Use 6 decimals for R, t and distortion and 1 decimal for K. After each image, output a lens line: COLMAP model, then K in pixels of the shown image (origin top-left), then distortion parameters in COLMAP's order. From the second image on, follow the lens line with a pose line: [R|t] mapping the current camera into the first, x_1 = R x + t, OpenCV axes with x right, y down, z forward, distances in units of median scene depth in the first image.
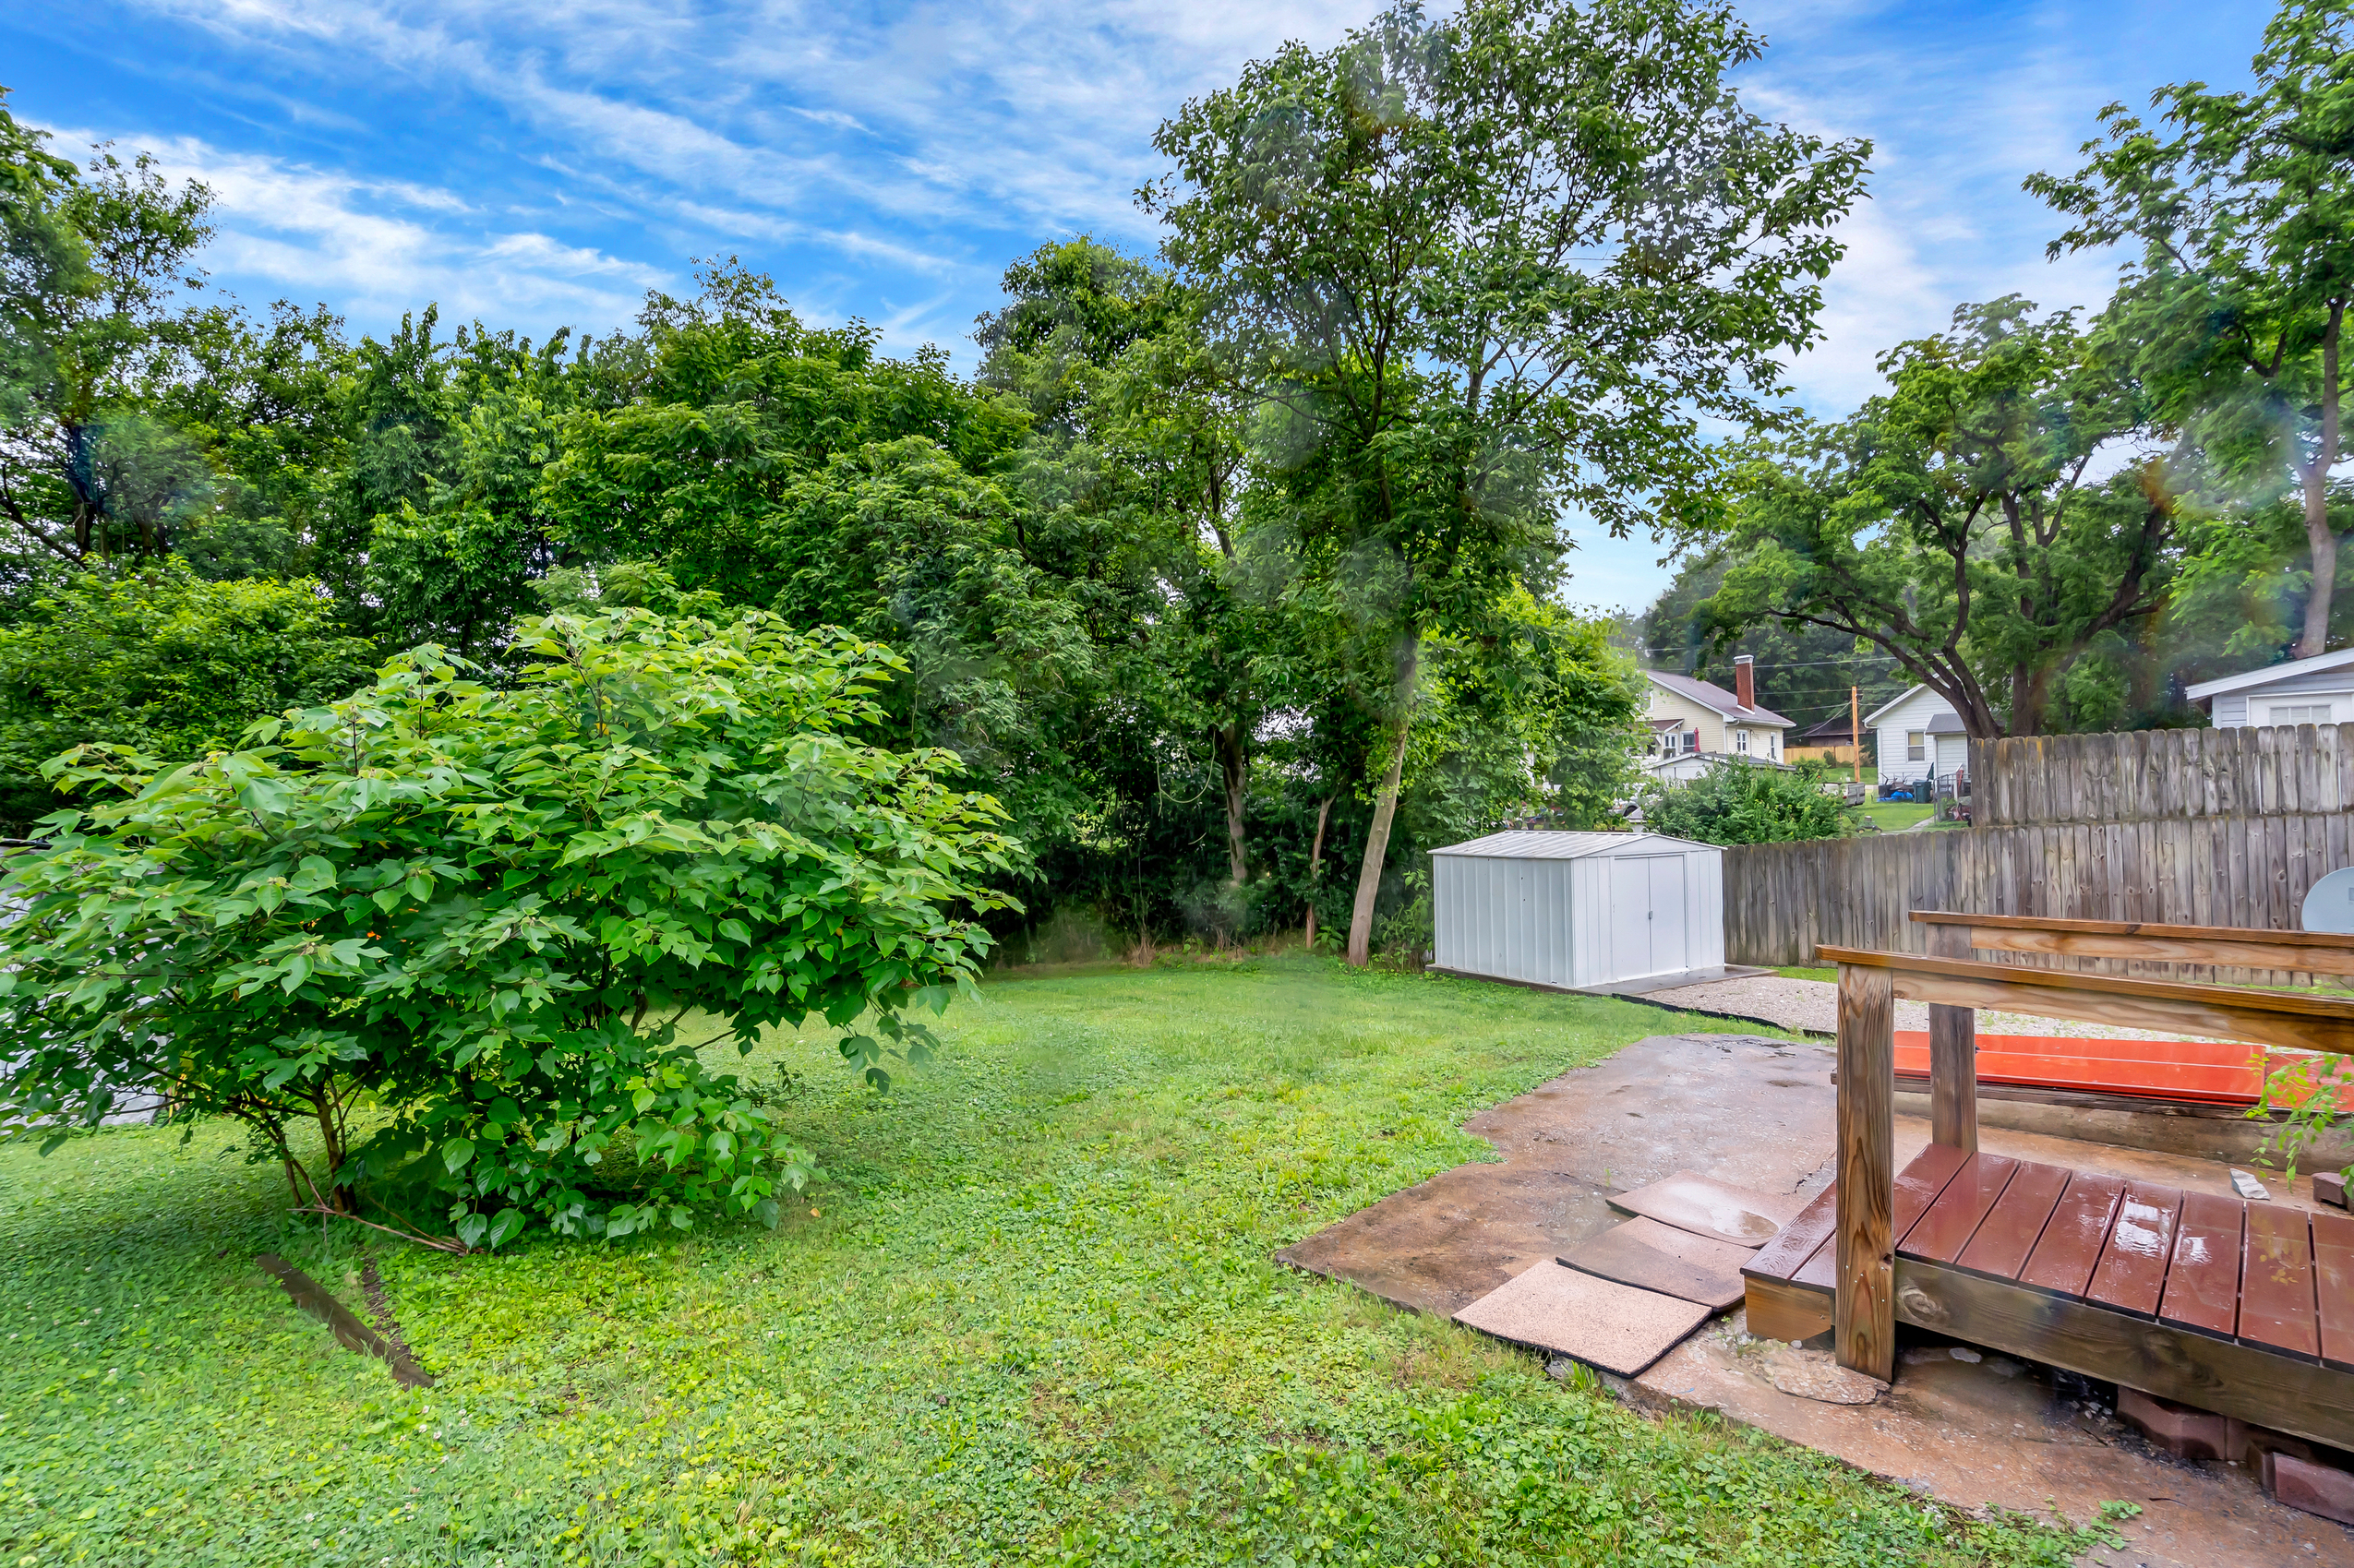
lens RADIAL K [[1076.4, 0, 1166.1], [0, 1076.4, 787.9], [0, 0, 1]] dist [-0.001951, 0.001203]
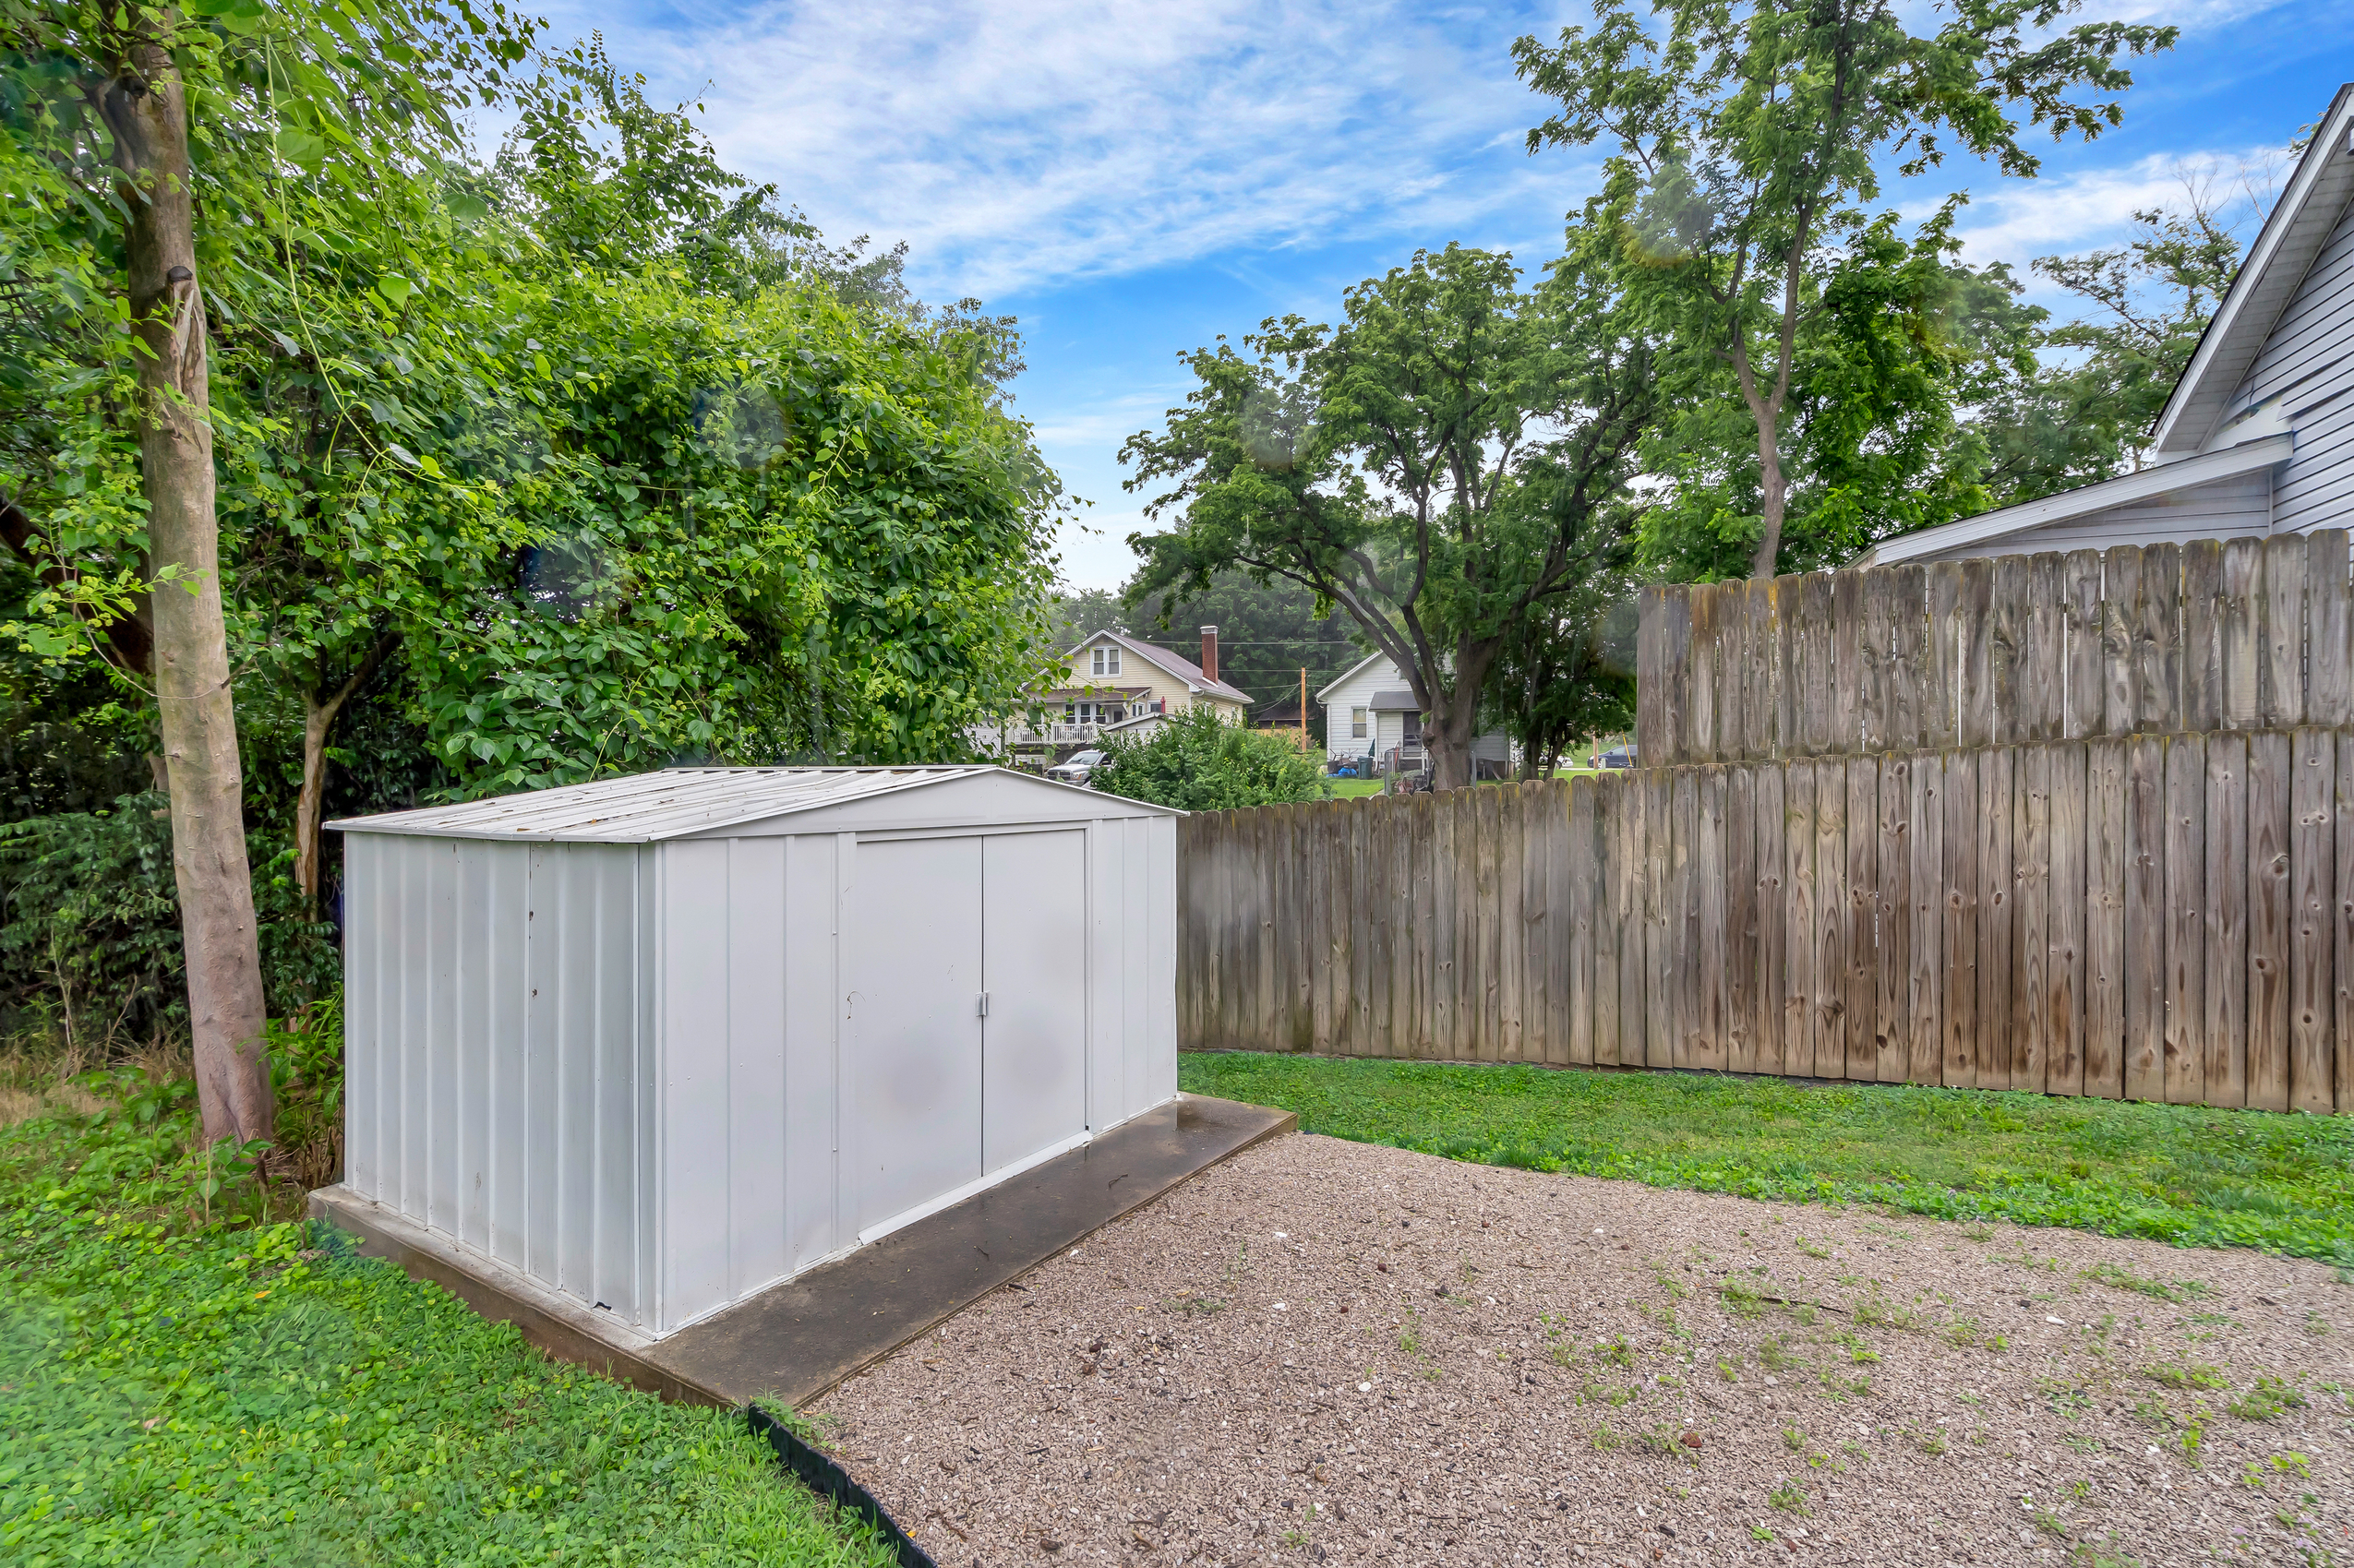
lens RADIAL K [[1076.4, 0, 1179.1], [0, 1076.4, 781.8], [0, 0, 1]] dist [-0.001951, 0.001203]
pose [[0.891731, 0.014443, 0.452334, 0.167143], [-0.019828, 0.999778, 0.007168, 0.020858], [-0.452130, -0.015361, 0.891820, 0.320014]]
